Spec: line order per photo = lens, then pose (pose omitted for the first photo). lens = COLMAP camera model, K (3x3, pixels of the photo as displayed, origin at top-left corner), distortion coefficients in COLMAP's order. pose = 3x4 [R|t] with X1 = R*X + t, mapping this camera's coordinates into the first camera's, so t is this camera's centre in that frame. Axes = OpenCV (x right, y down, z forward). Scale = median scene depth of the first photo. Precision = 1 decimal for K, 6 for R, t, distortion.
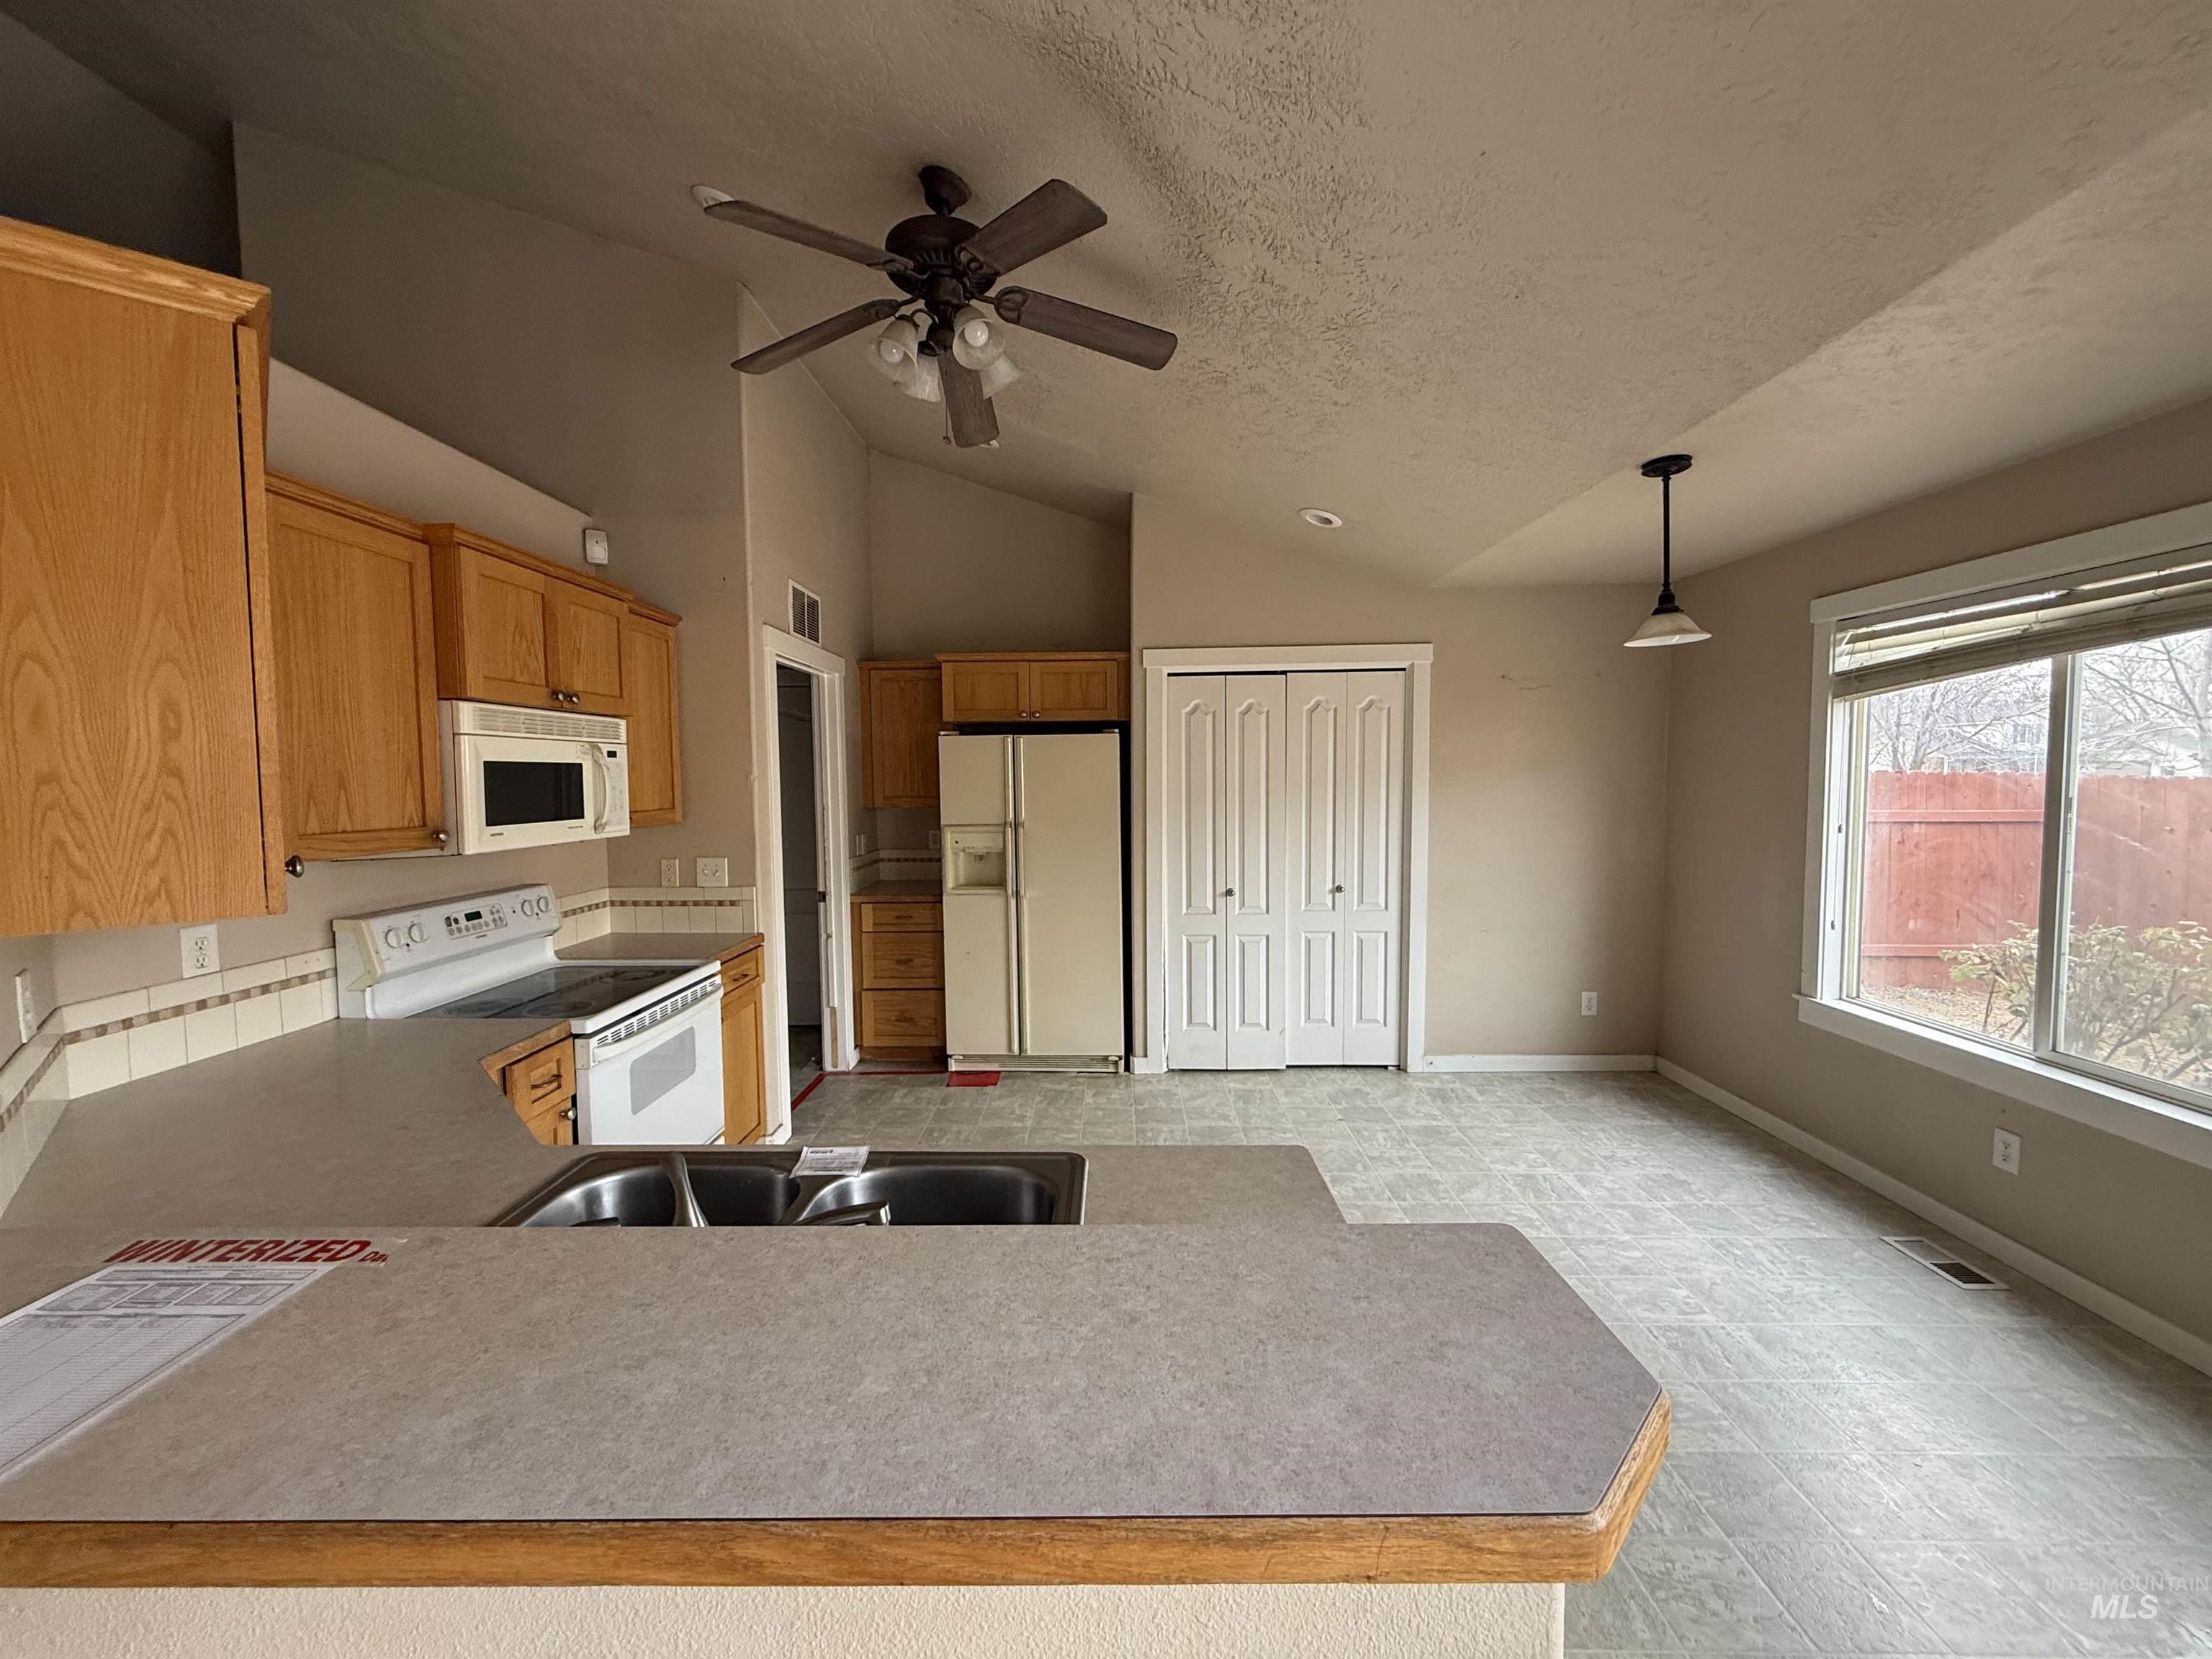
lens RADIAL K [[877.8, 0, 1096.6], [0, 877.8, 827.5], [0, 0, 1]] dist [0.000316, 0.000403]
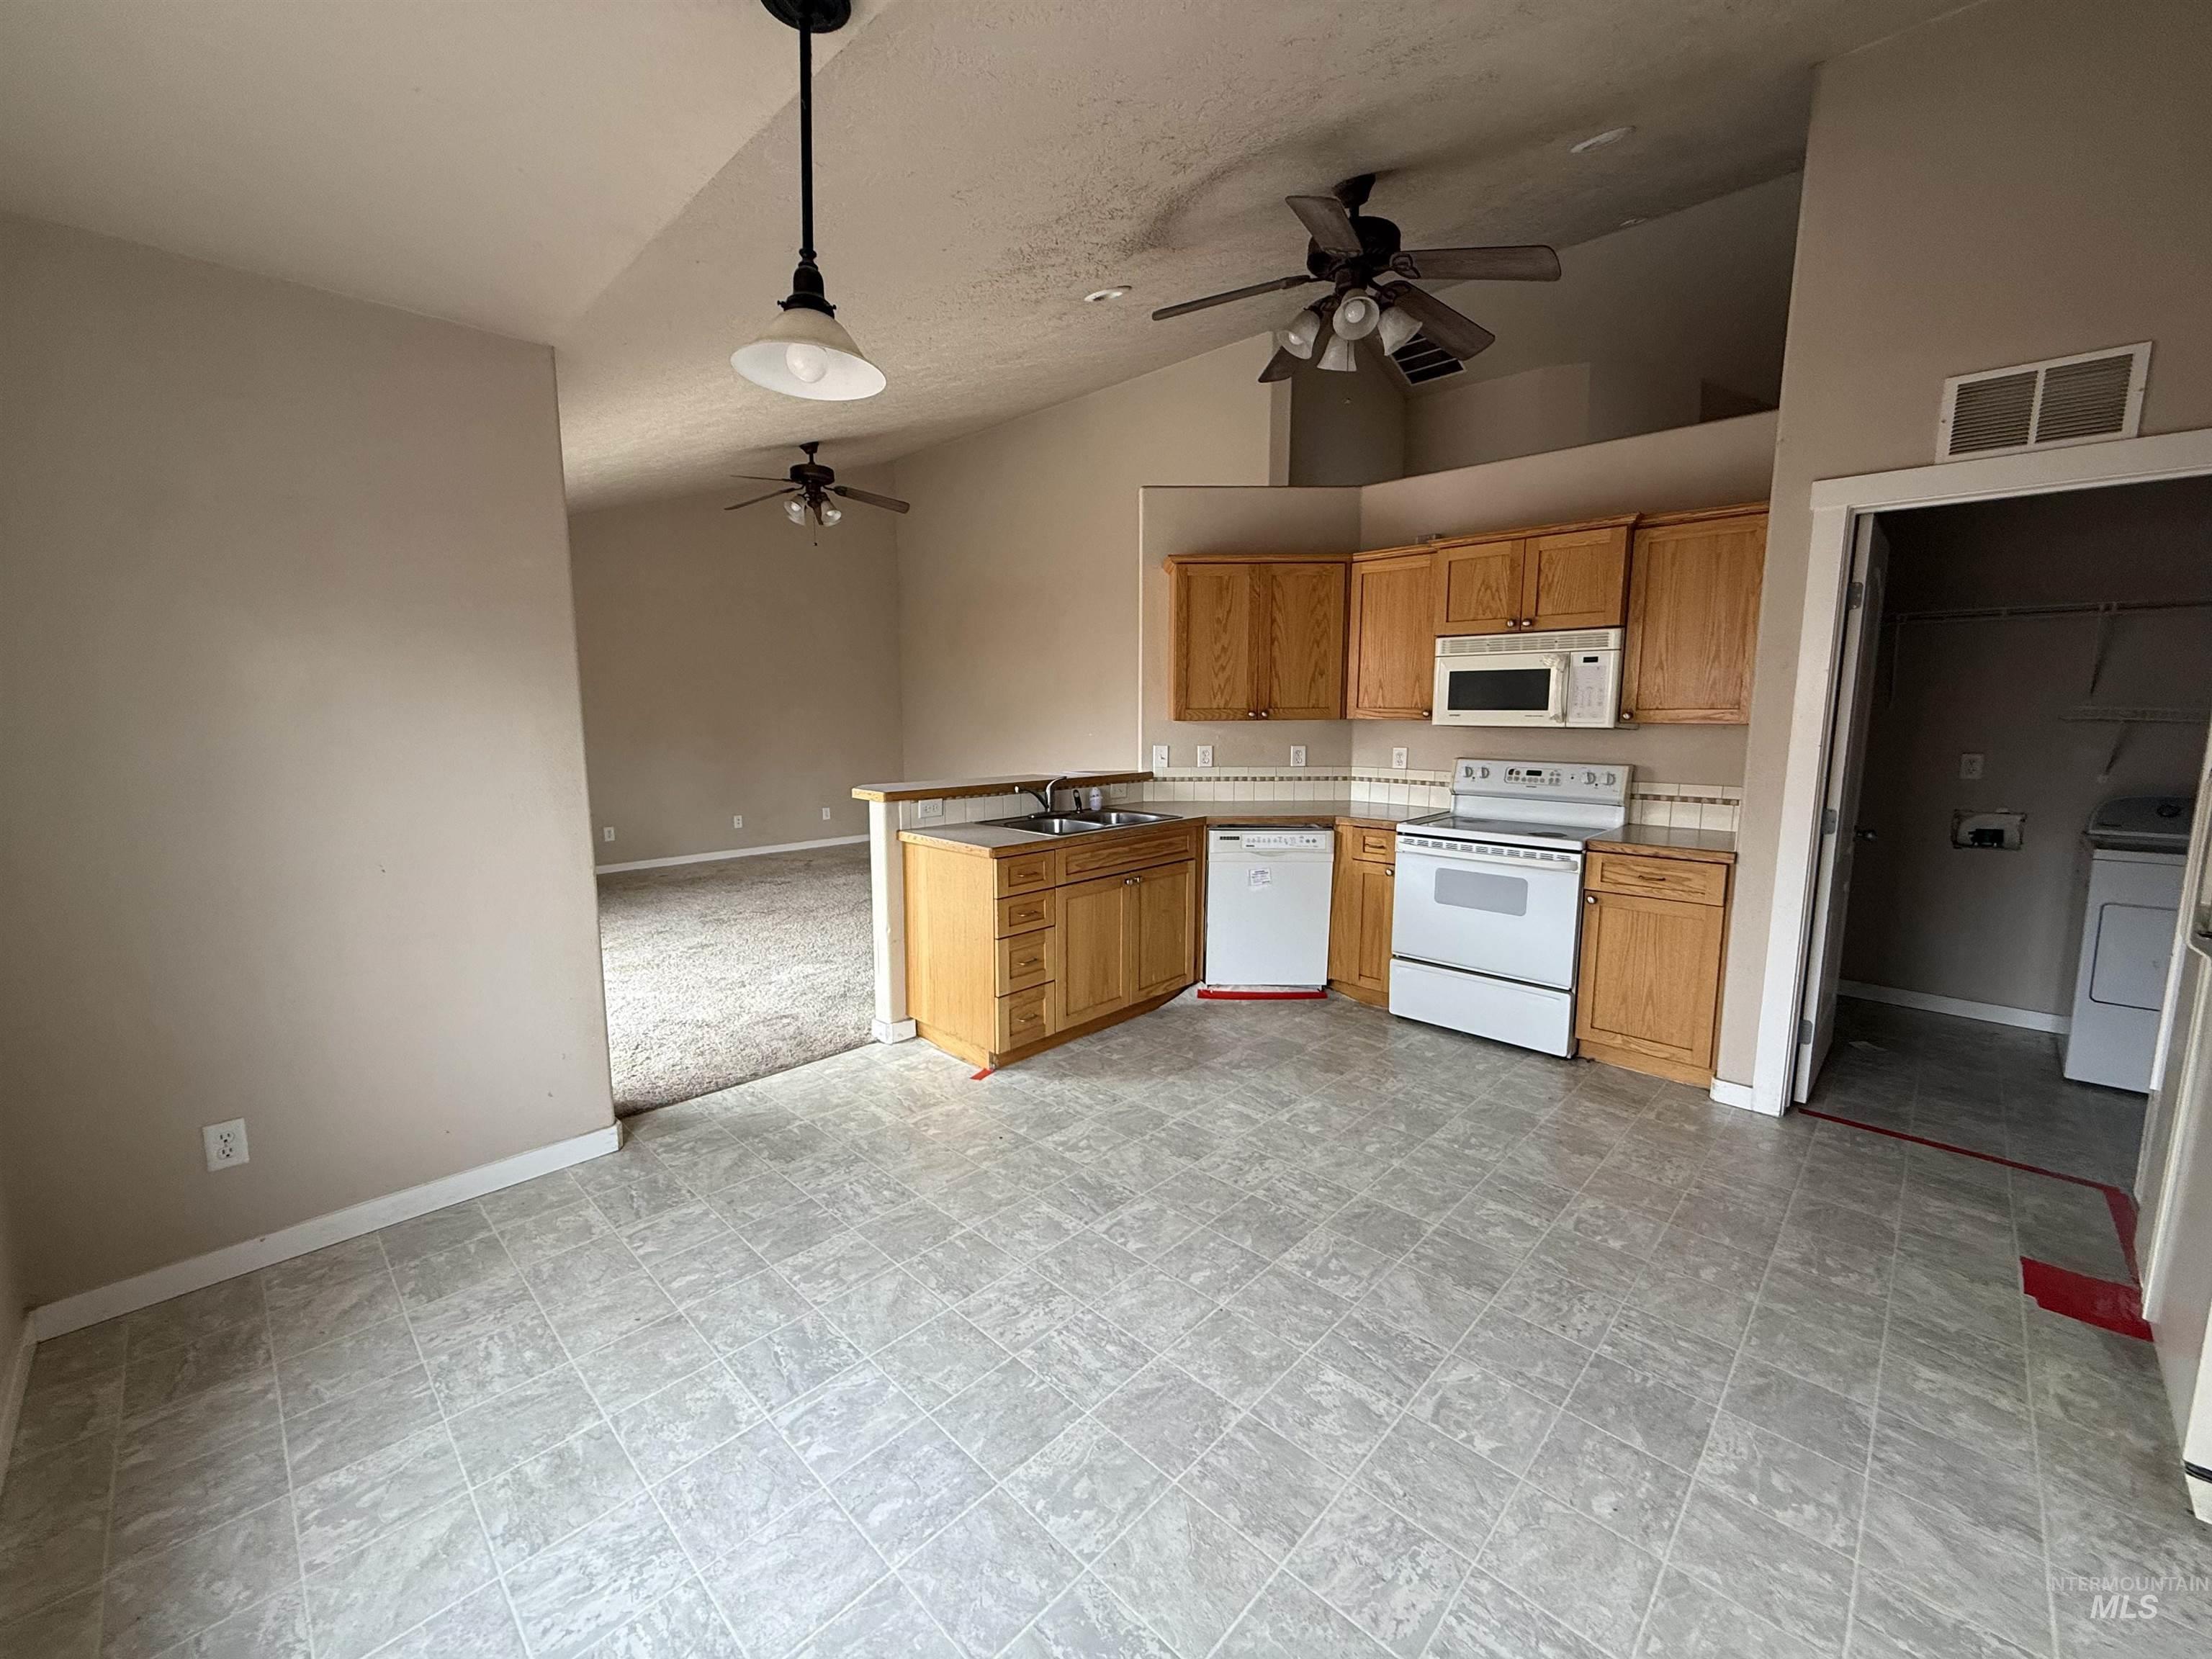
lens RADIAL K [[877.8, 0, 1096.6], [0, 877.8, 827.5], [0, 0, 1]] dist [0.000316, 0.000403]
pose [[-0.681675, 0.109368, -0.723434, 0.906115], [-0.037088, 0.982328, 0.183455, -0.056424], [0.730714, 0.151887, -0.665573, 1.456085]]
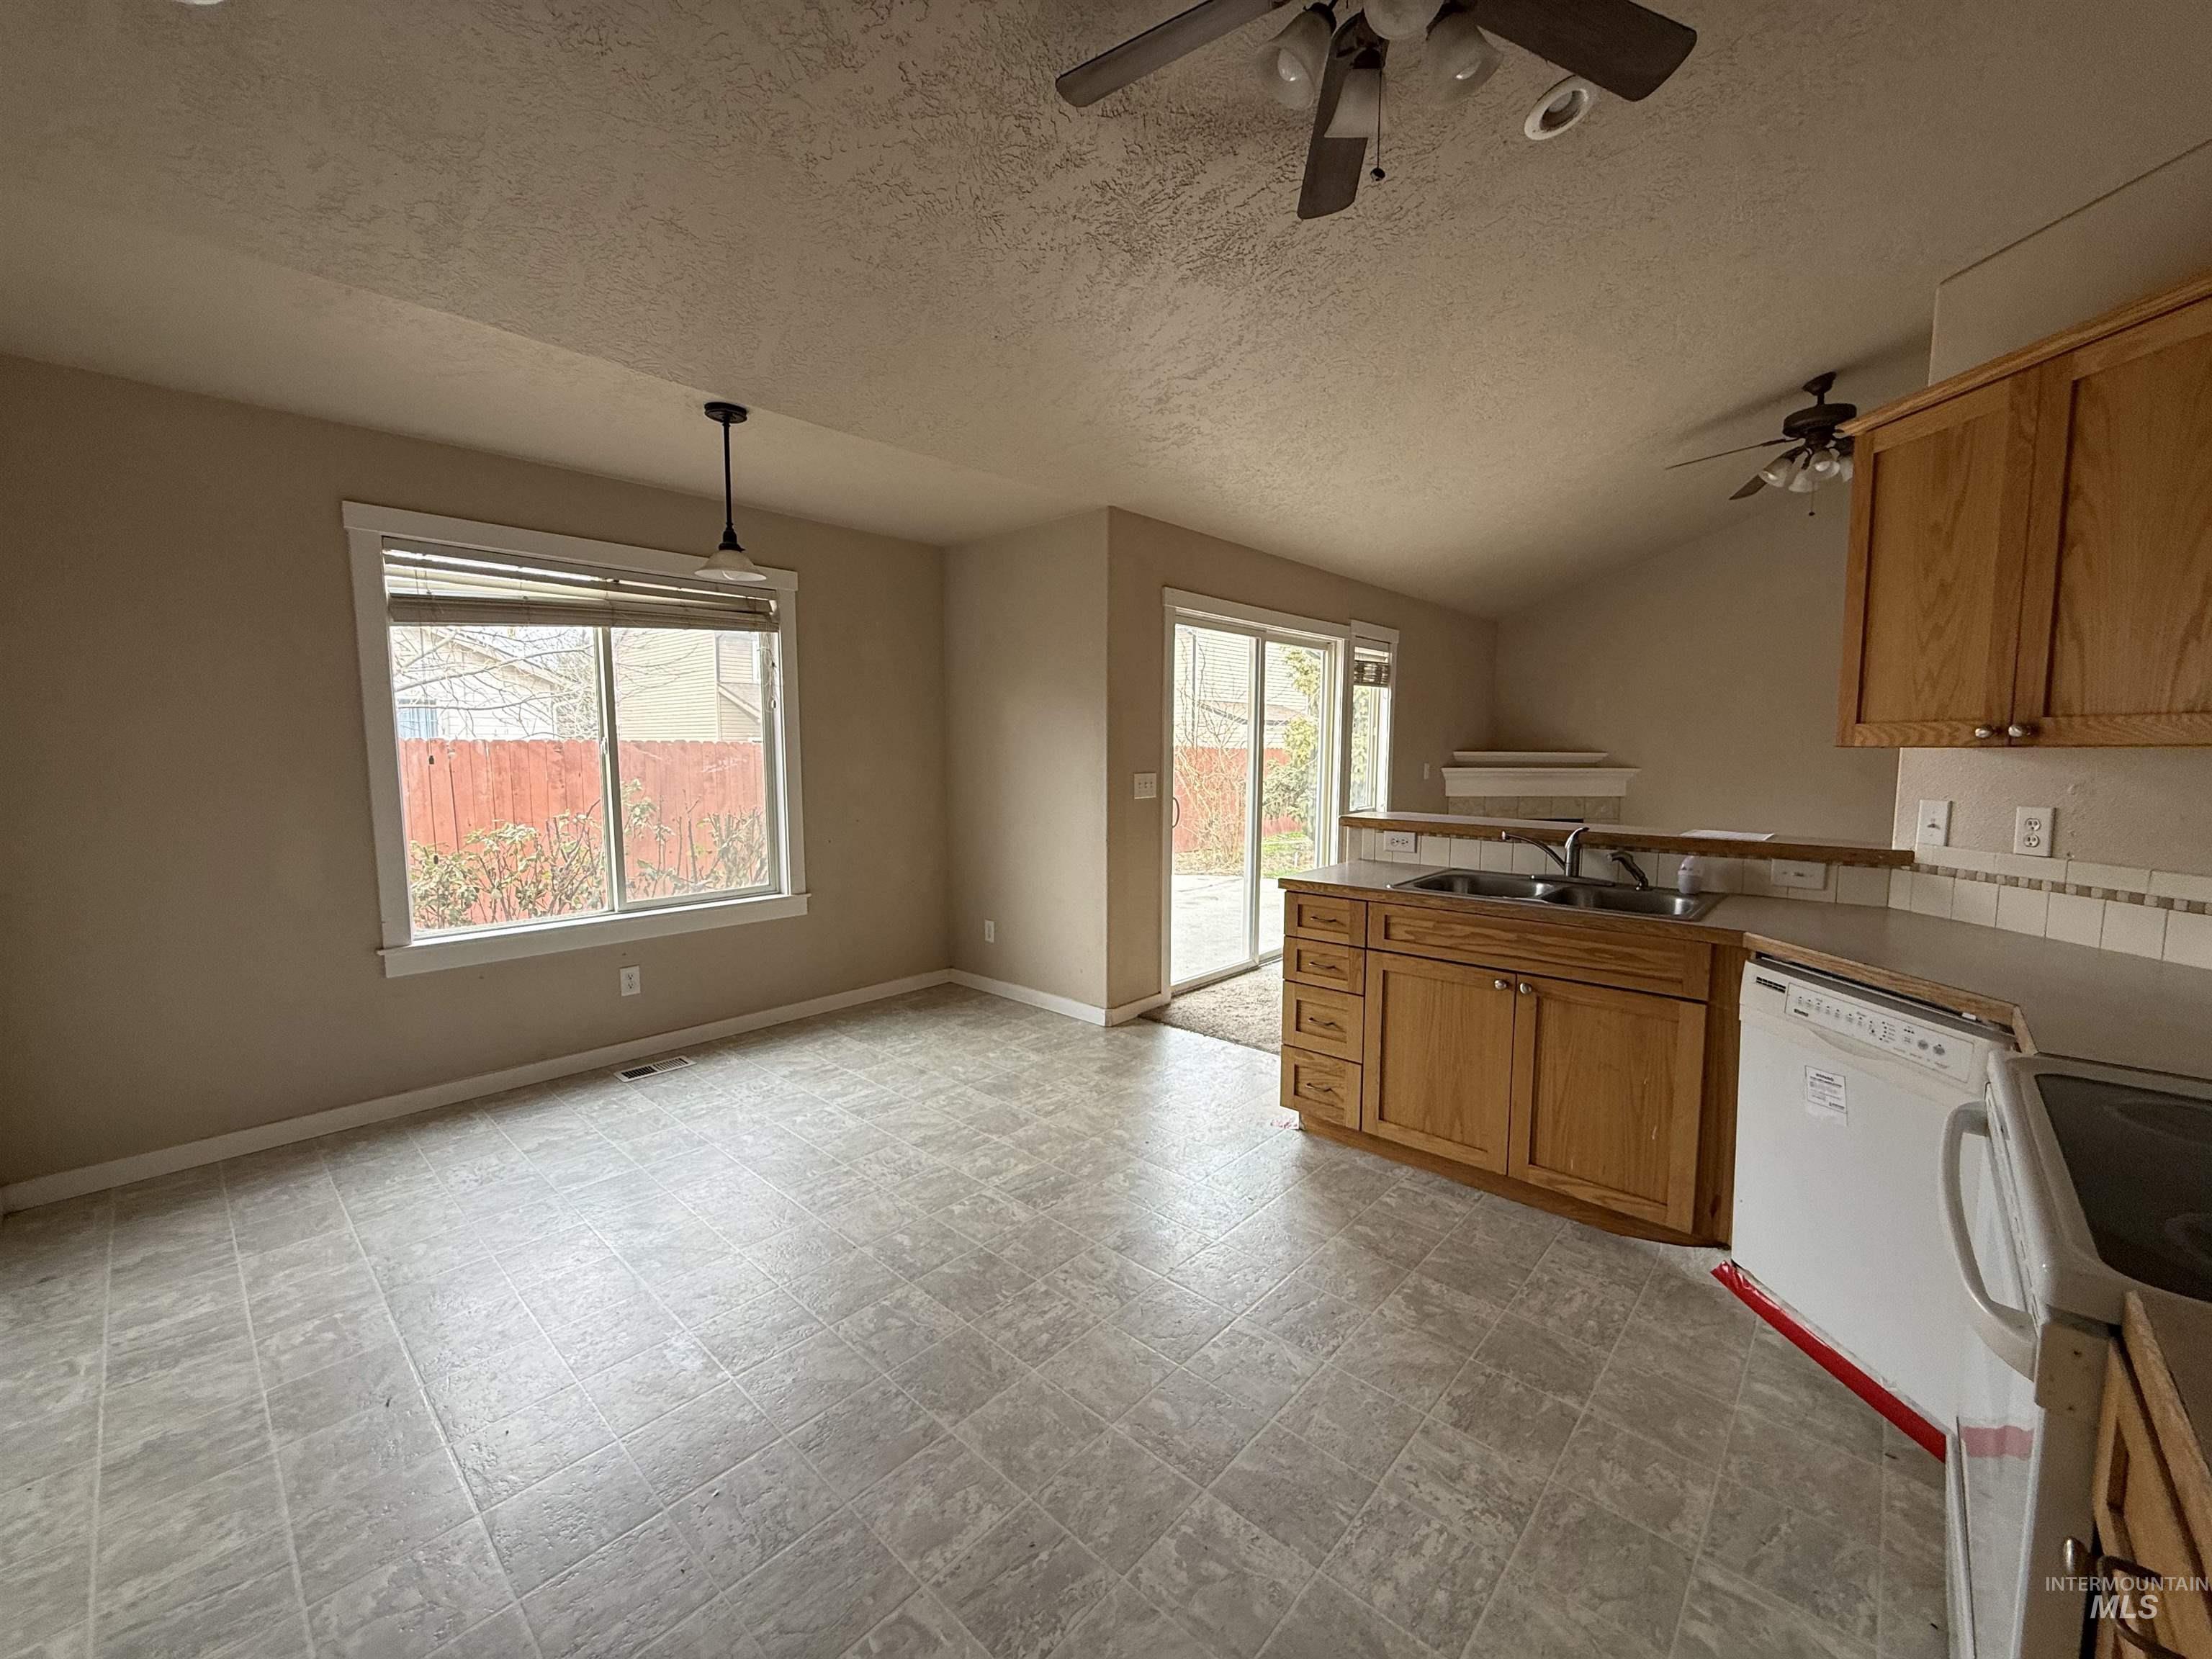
lens RADIAL K [[877.8, 0, 1096.6], [0, 877.8, 827.5], [0, 0, 1]] dist [0.000316, 0.000403]
pose [[-0.751391, -0.052470, 0.657768, -0.429508], [0.046474, 0.990150, 0.132073, -0.023355], [-0.658219, 0.129807, -0.741551, 1.525046]]
